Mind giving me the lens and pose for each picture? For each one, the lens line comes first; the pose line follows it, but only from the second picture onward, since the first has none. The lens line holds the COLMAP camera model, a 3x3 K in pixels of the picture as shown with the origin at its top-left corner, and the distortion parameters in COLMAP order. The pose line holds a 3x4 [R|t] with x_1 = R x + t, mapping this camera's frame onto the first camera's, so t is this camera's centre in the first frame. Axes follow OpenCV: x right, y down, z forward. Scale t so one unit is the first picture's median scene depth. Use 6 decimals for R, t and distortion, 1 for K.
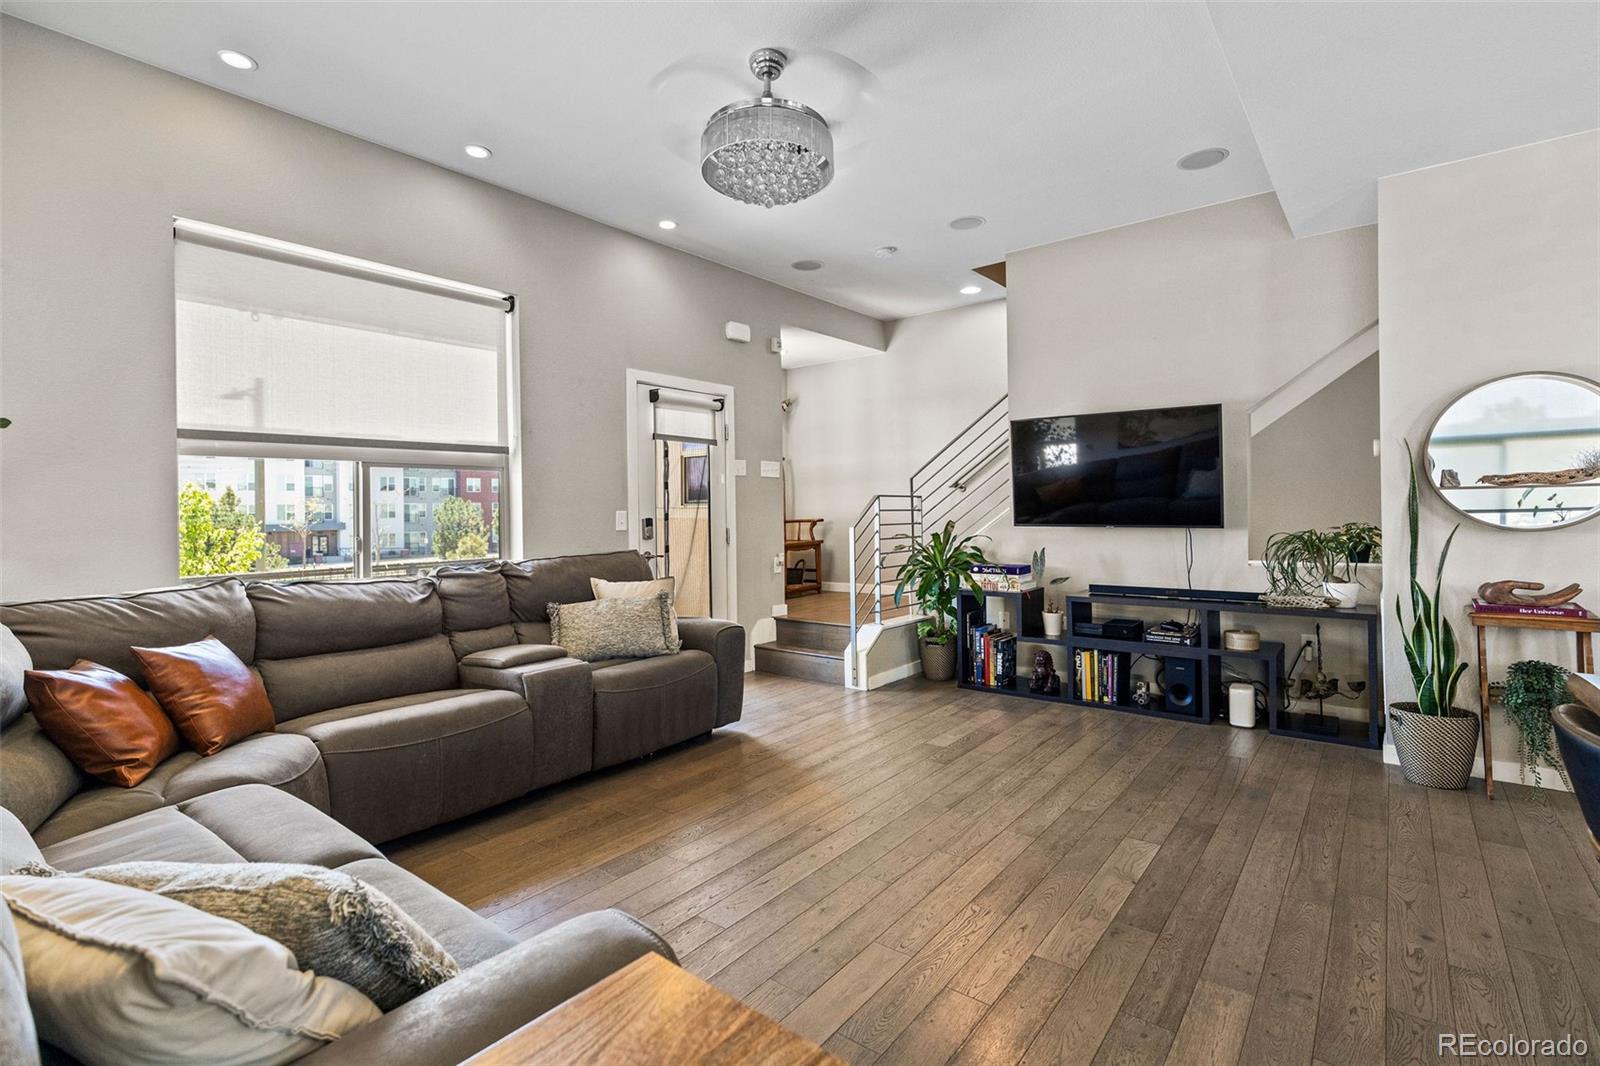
lens RADIAL K [[722.0, 0, 826.0], [0, 722.0, 500.9], [0, 0, 1]] dist [0.015919, -0.003088]
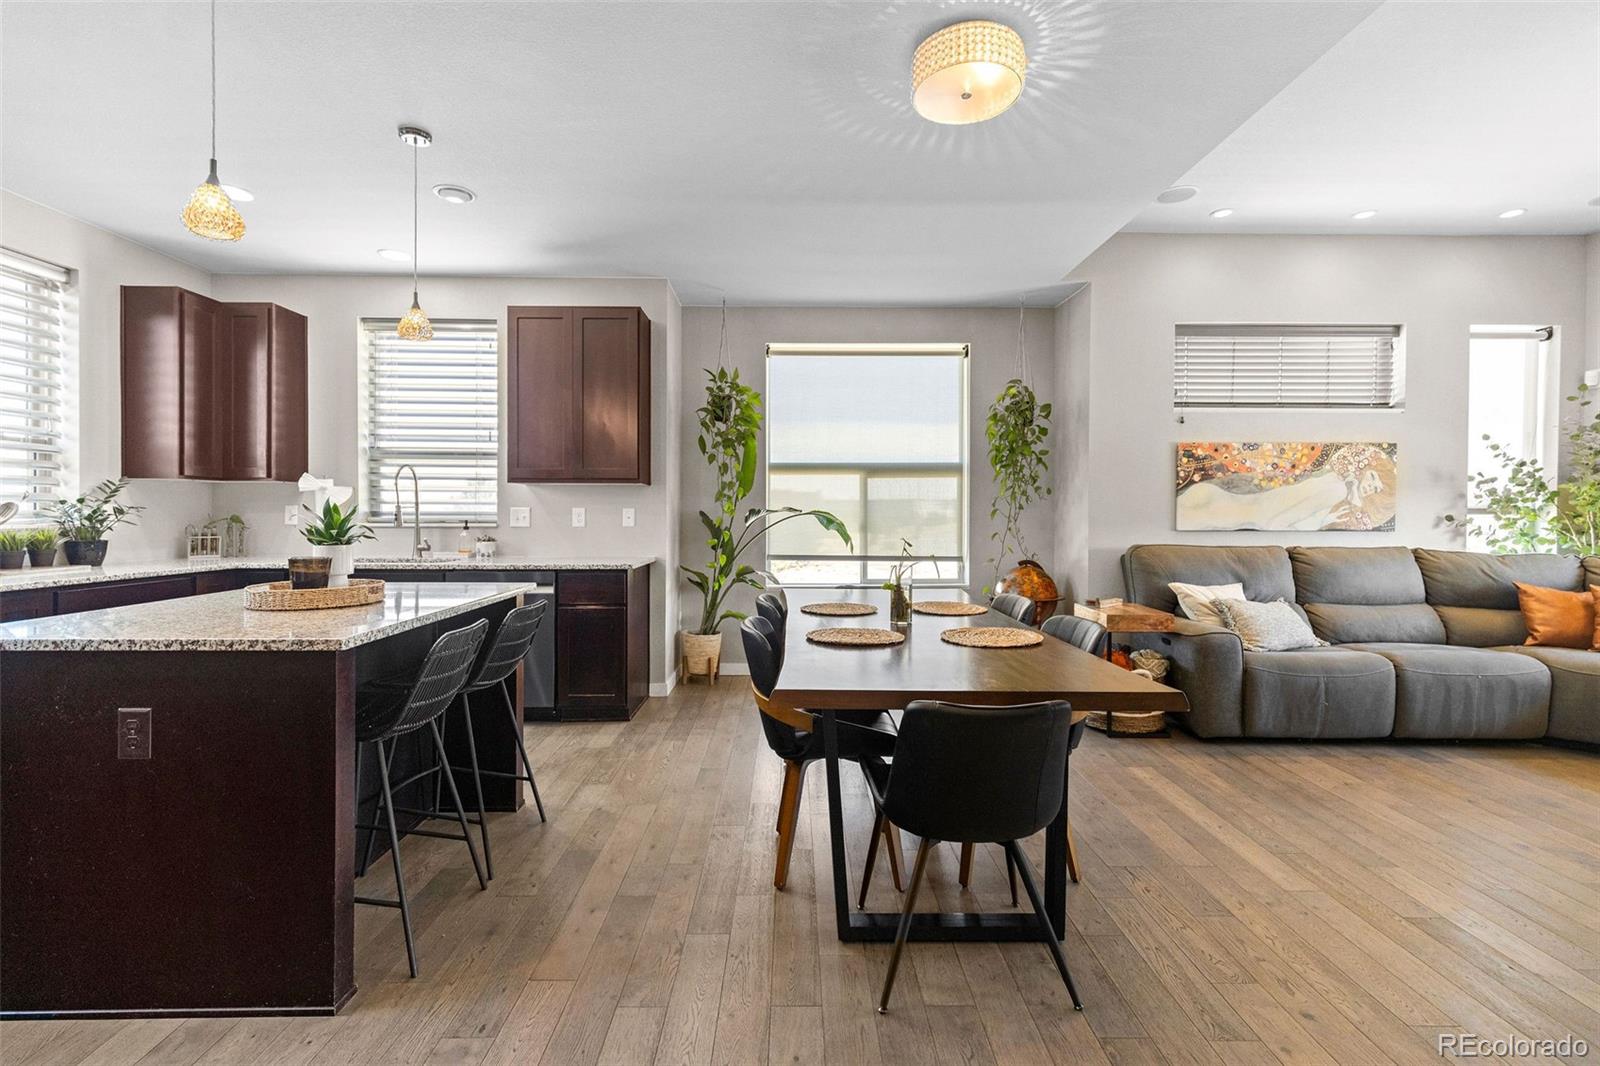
lens RADIAL K [[722.0, 0, 797.6], [0, 722.0, 516.7], [0, 0, 1]] dist [0.015919, -0.003088]
pose [[-0.784475, 0.015721, -0.619961, 1.300500], [0.017739, 0.999838, 0.002907, -0.007376], [0.619906, -0.008718, -0.784627, 0.932259]]
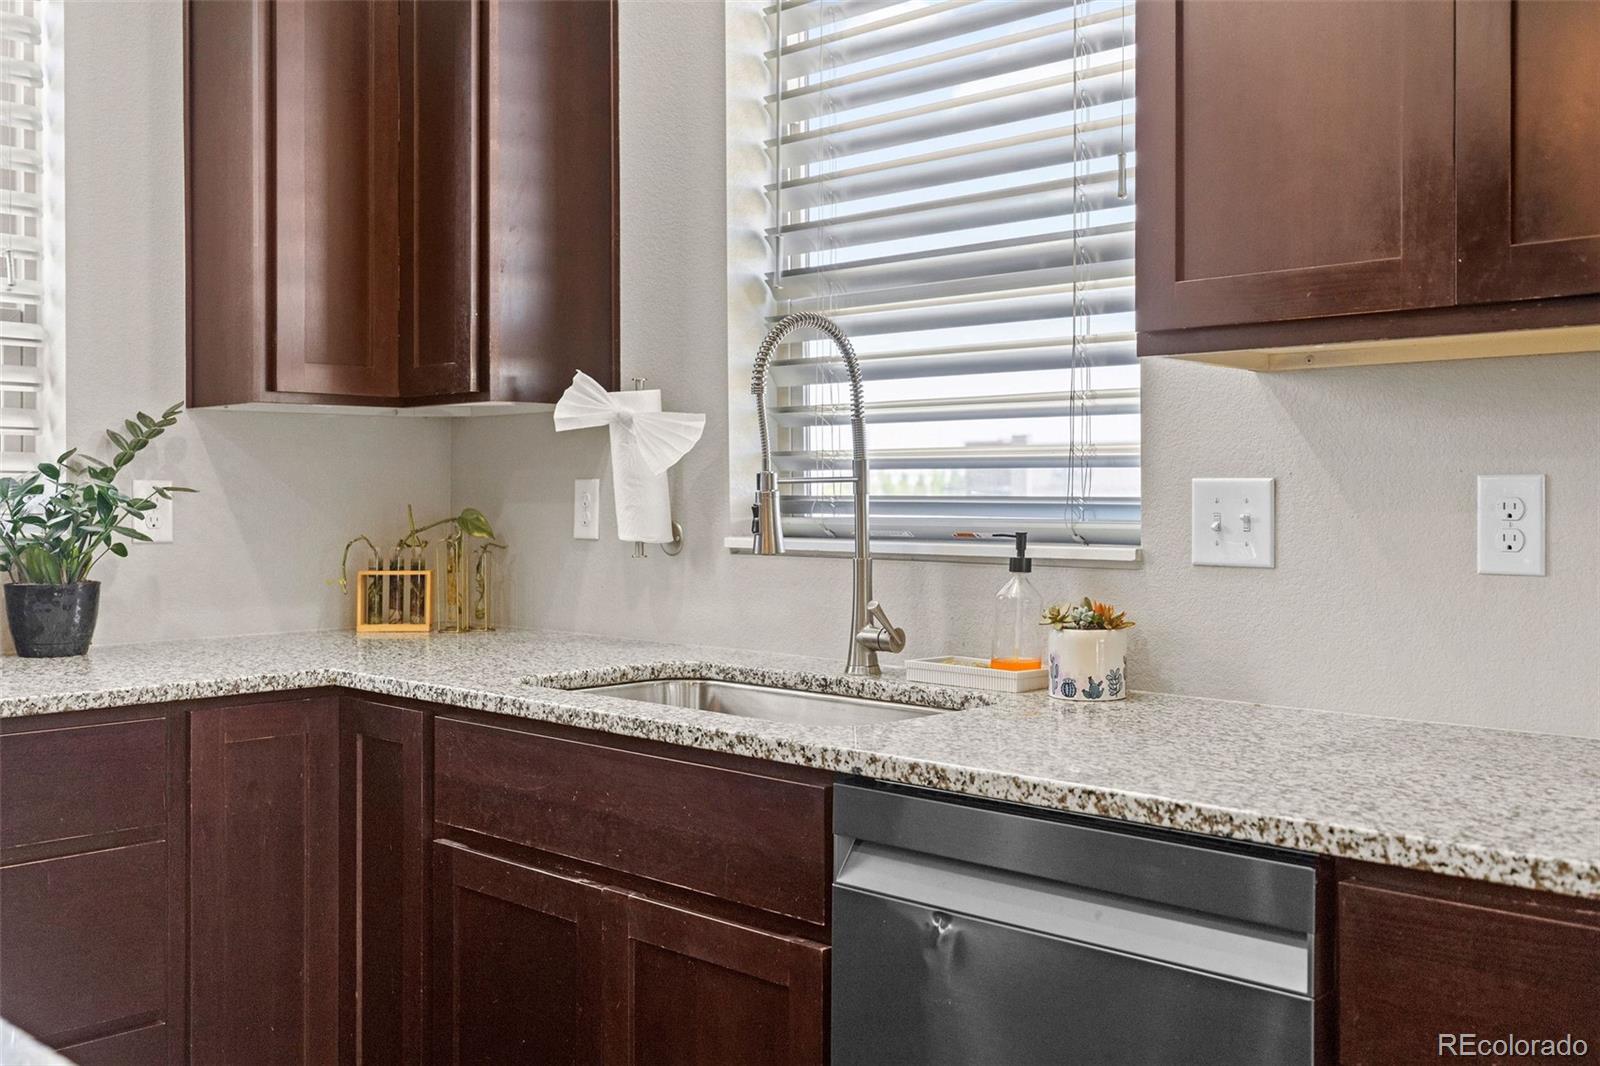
lens RADIAL K [[1546.3, 0, 792.0], [0, 1546.3, 485.9], [0, 0, 1]] dist [0.014223, 0.000000]
pose [[-0.993618, 0.017416, 0.111447, 0.900021], [0.015155, 0.999663, -0.021099, -0.017145], [-0.111777, -0.019276, -0.993546, 0.020718]]
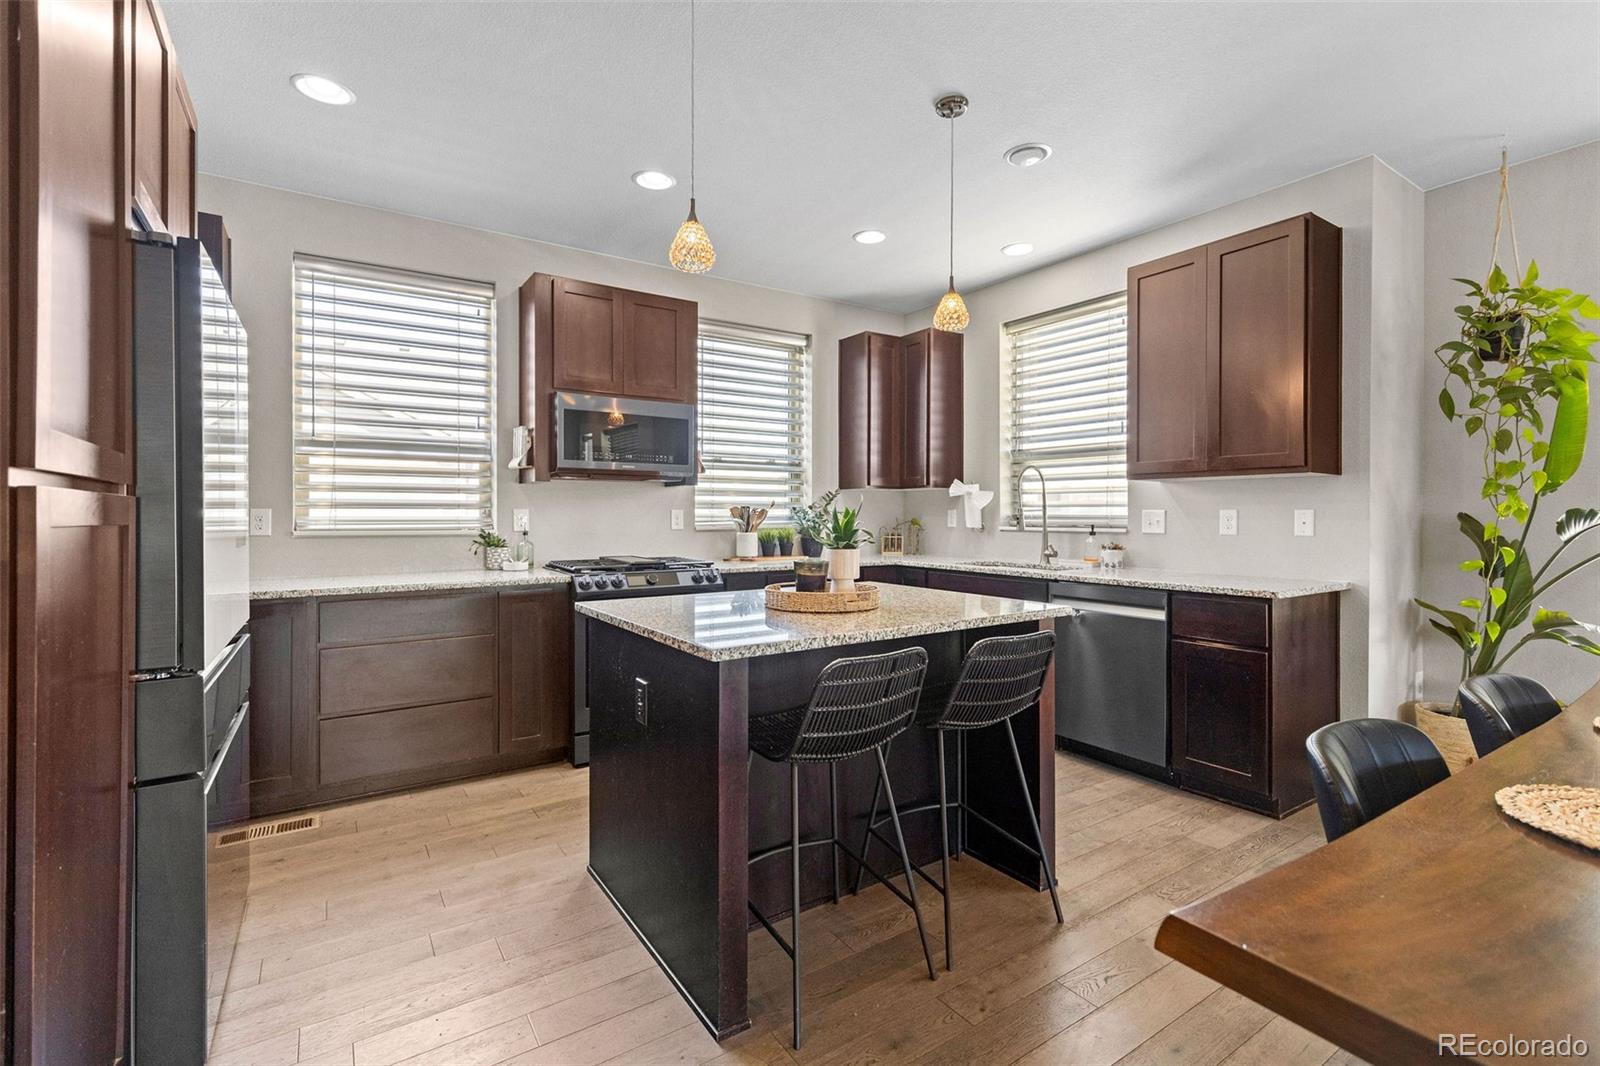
lens RADIAL K [[722.0, 0, 797.5], [0, 722.0, 515.8], [0, 0, 1]] dist [0.015919, -0.003088]
pose [[-0.948975, 0.013578, 0.315059, 0.975266], [0.008725, 0.999821, -0.016809, -0.006364], [-0.315231, -0.013203, -0.948923, 0.742980]]
